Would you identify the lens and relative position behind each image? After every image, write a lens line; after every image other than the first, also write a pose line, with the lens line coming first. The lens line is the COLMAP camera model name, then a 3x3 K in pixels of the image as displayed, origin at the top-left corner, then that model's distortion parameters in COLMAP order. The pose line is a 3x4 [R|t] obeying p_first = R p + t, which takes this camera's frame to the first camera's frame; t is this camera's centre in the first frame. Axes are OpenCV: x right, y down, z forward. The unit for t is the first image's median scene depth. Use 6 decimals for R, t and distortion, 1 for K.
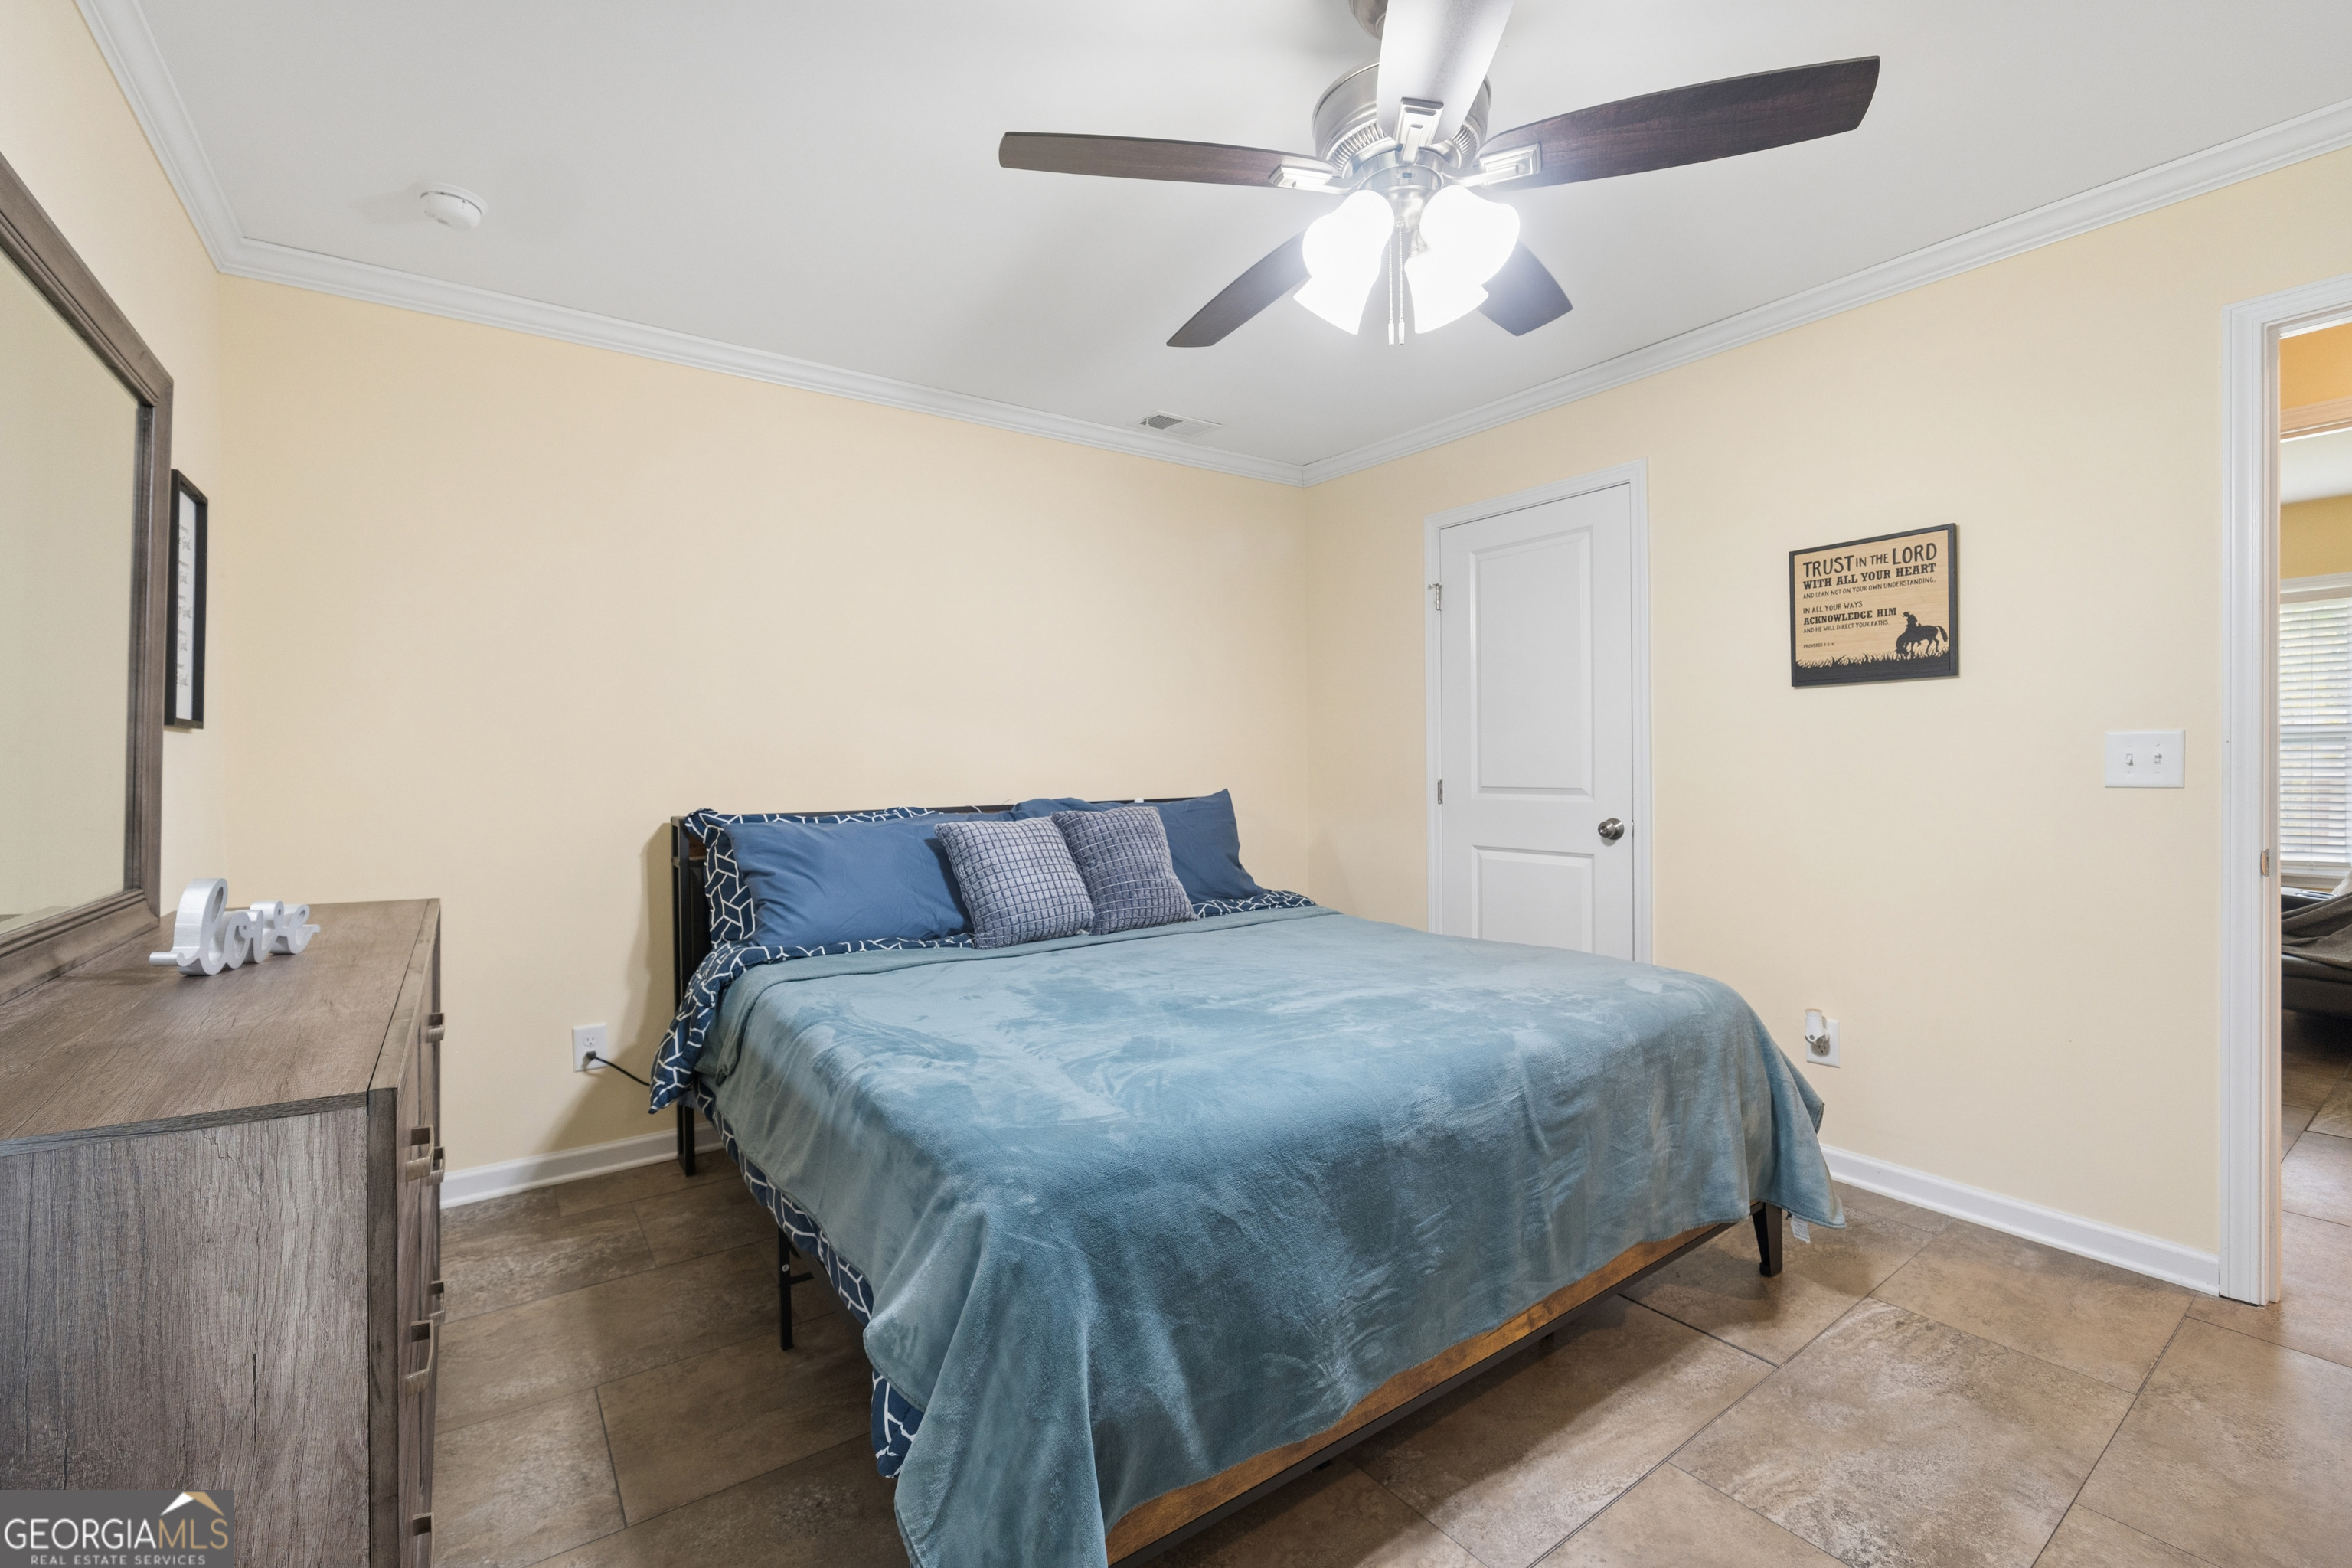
lens RADIAL K [[978.5, 0, 1175.3], [0, 978.5, 765.0], [0, 0, 1]] dist [-0.013705, 0.000281]
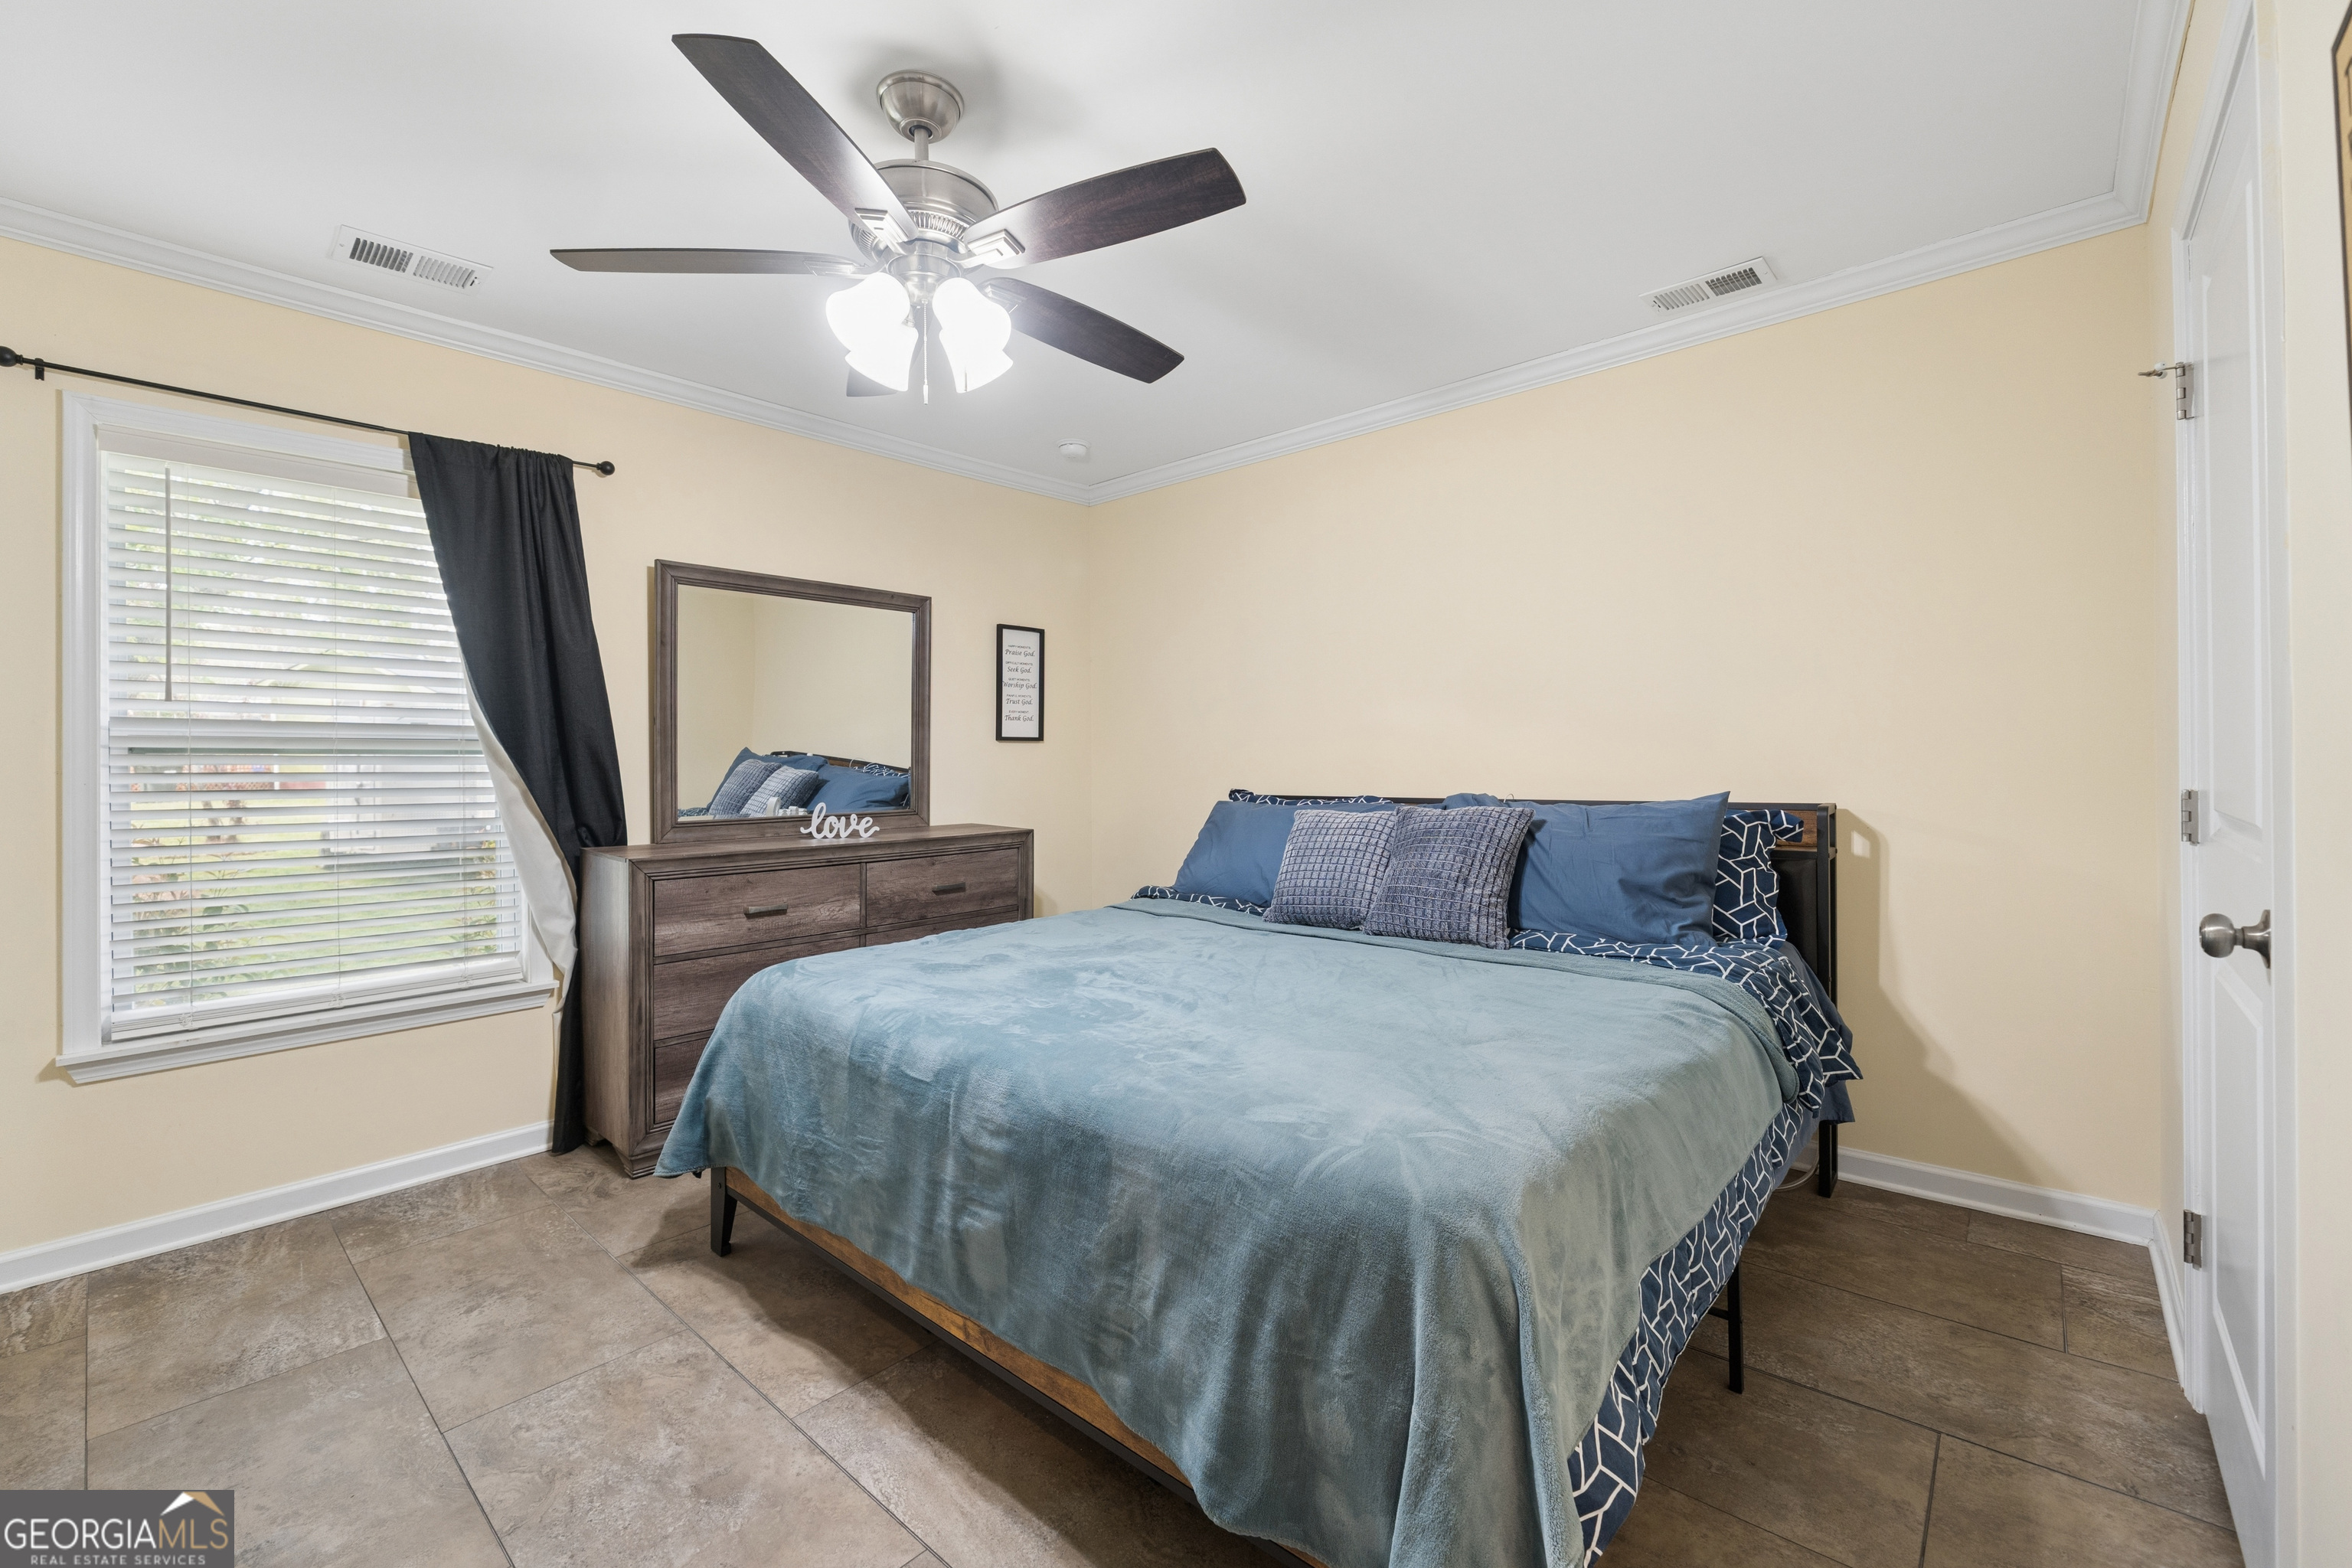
lens RADIAL K [[978.5, 0, 1175.3], [0, 978.5, 765.0], [0, 0, 1]] dist [-0.013705, 0.000281]
pose [[0.222649, 0.014738, -0.974787, 1.361186], [0.015478, 0.999706, 0.018650, -0.027835], [0.974776, -0.019240, 0.222356, 0.986585]]
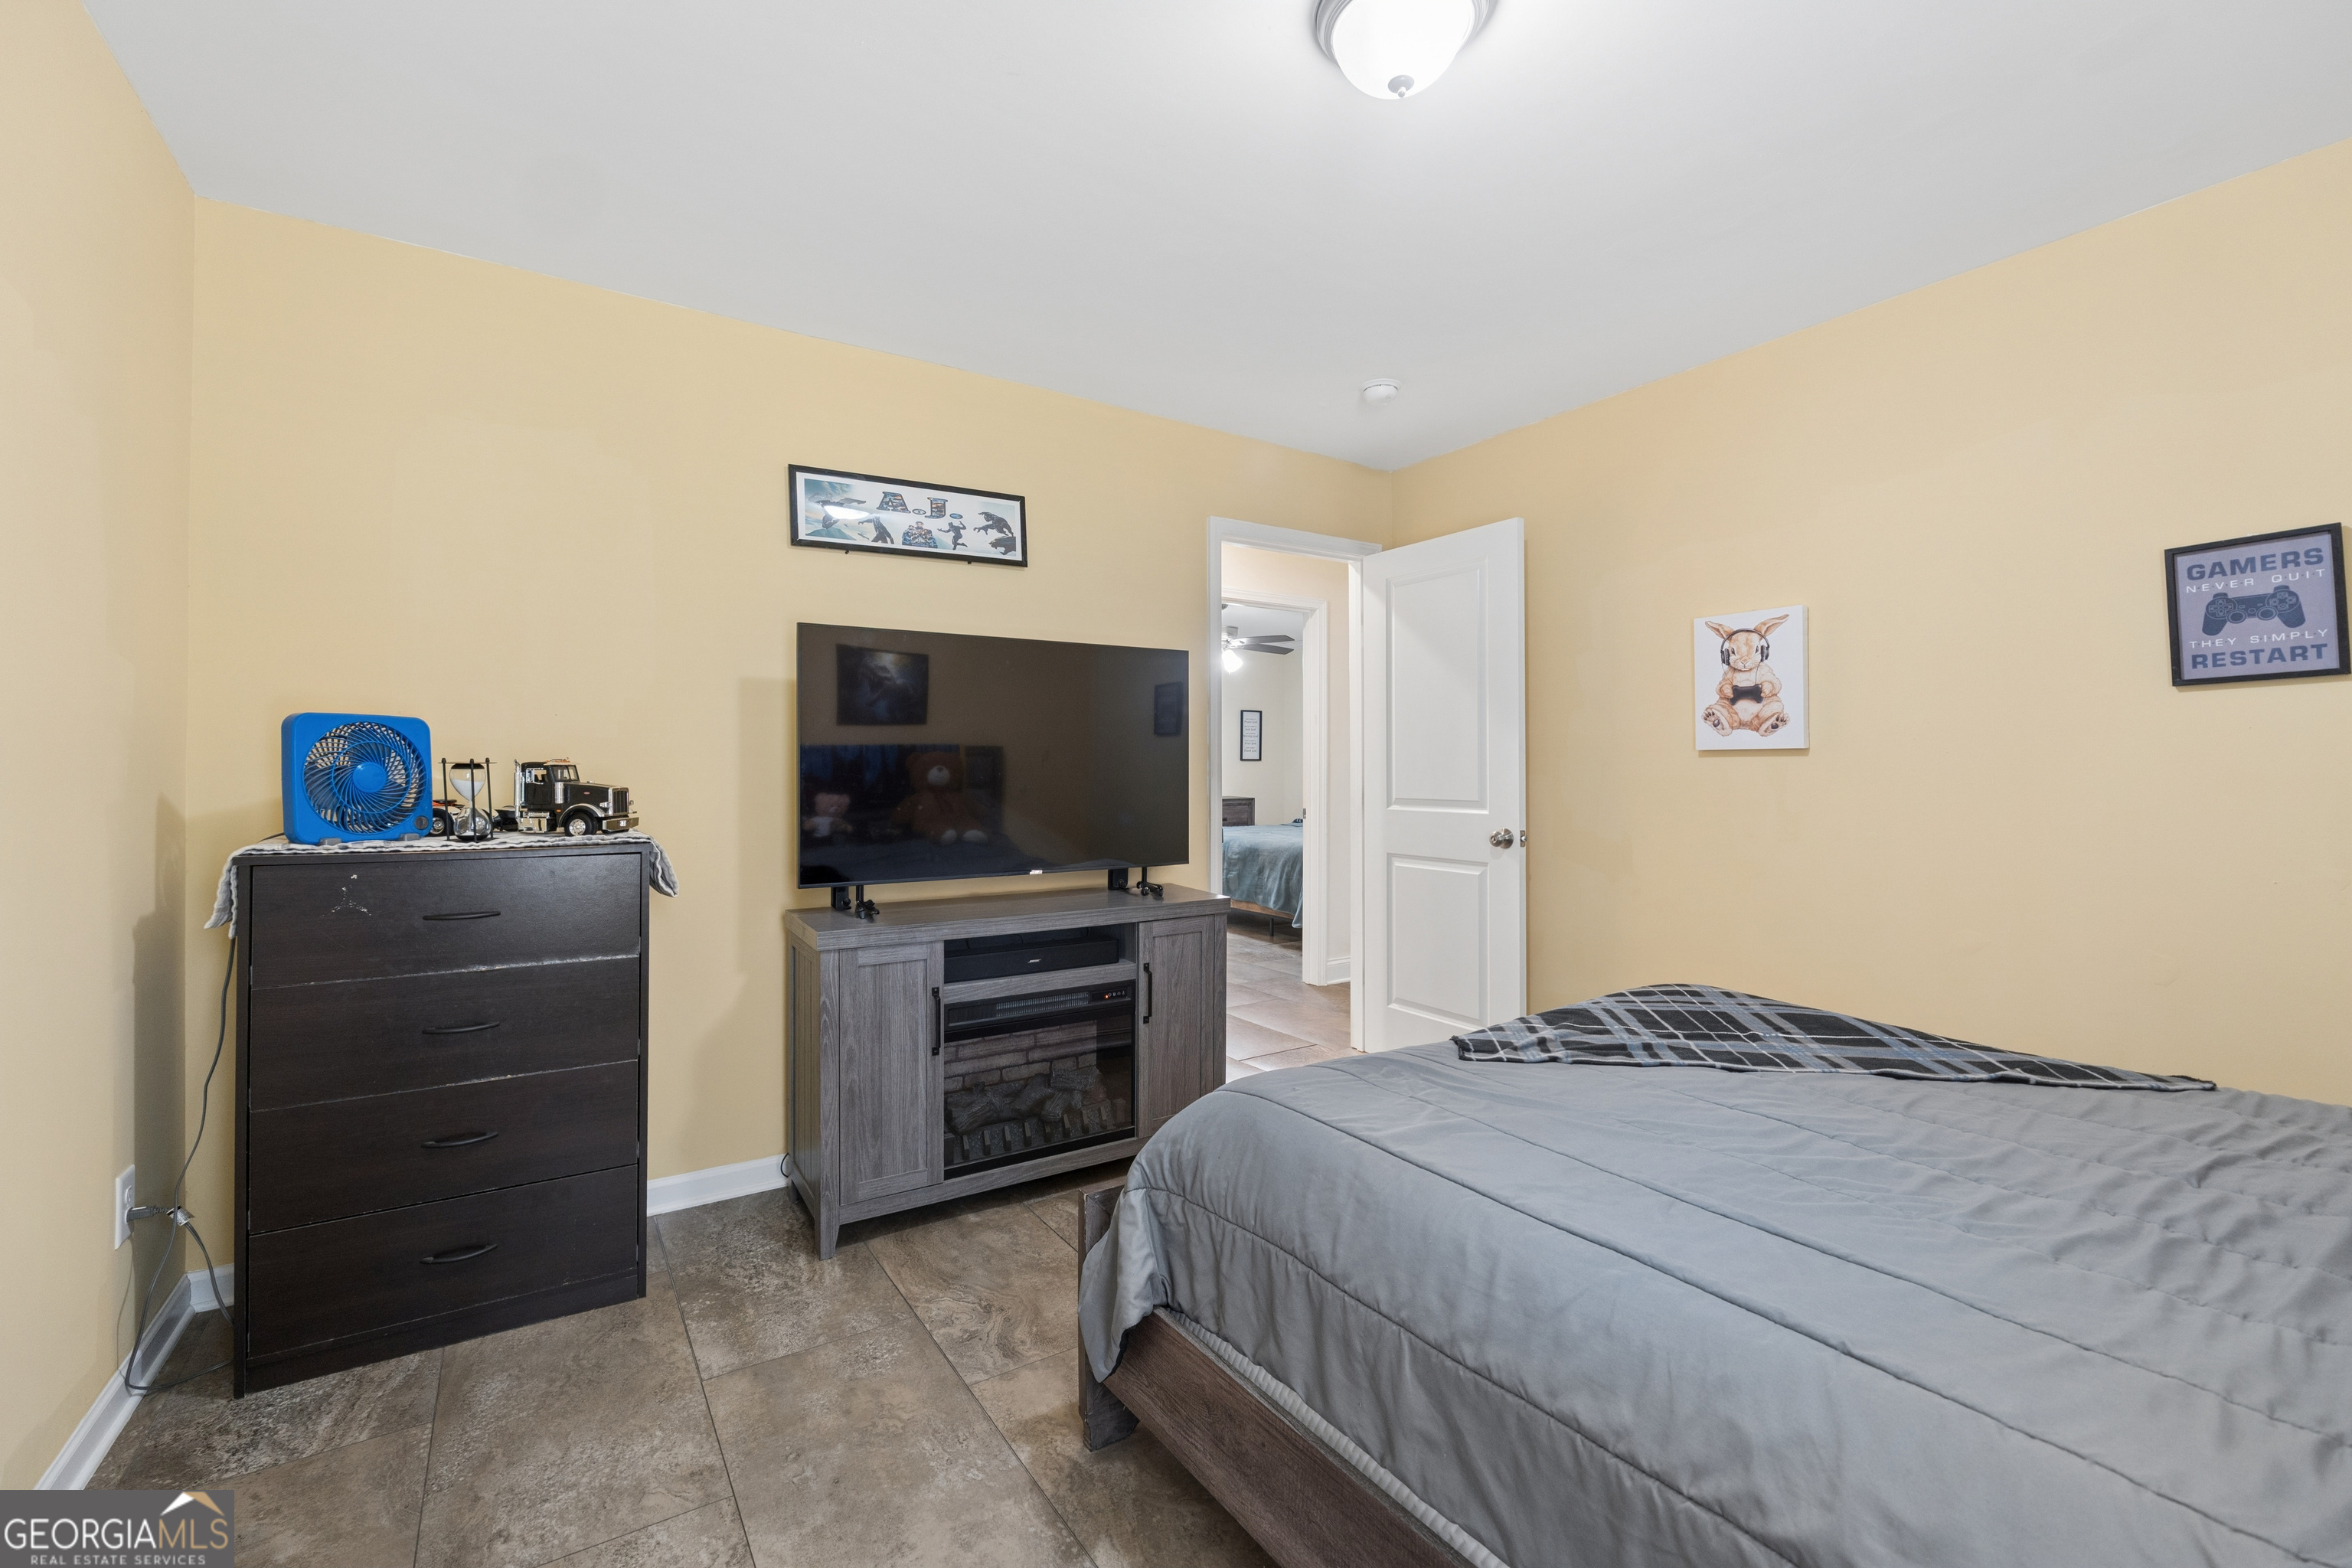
lens RADIAL K [[978.5, 0, 1175.3], [0, 978.5, 765.0], [0, 0, 1]] dist [-0.013705, 0.000281]
pose [[-0.031114, 0.006445, -0.999495, 4.566853], [0.010654, 0.999925, 0.006116, -0.063921], [0.999459, -0.010458, -0.031180, 0.896663]]
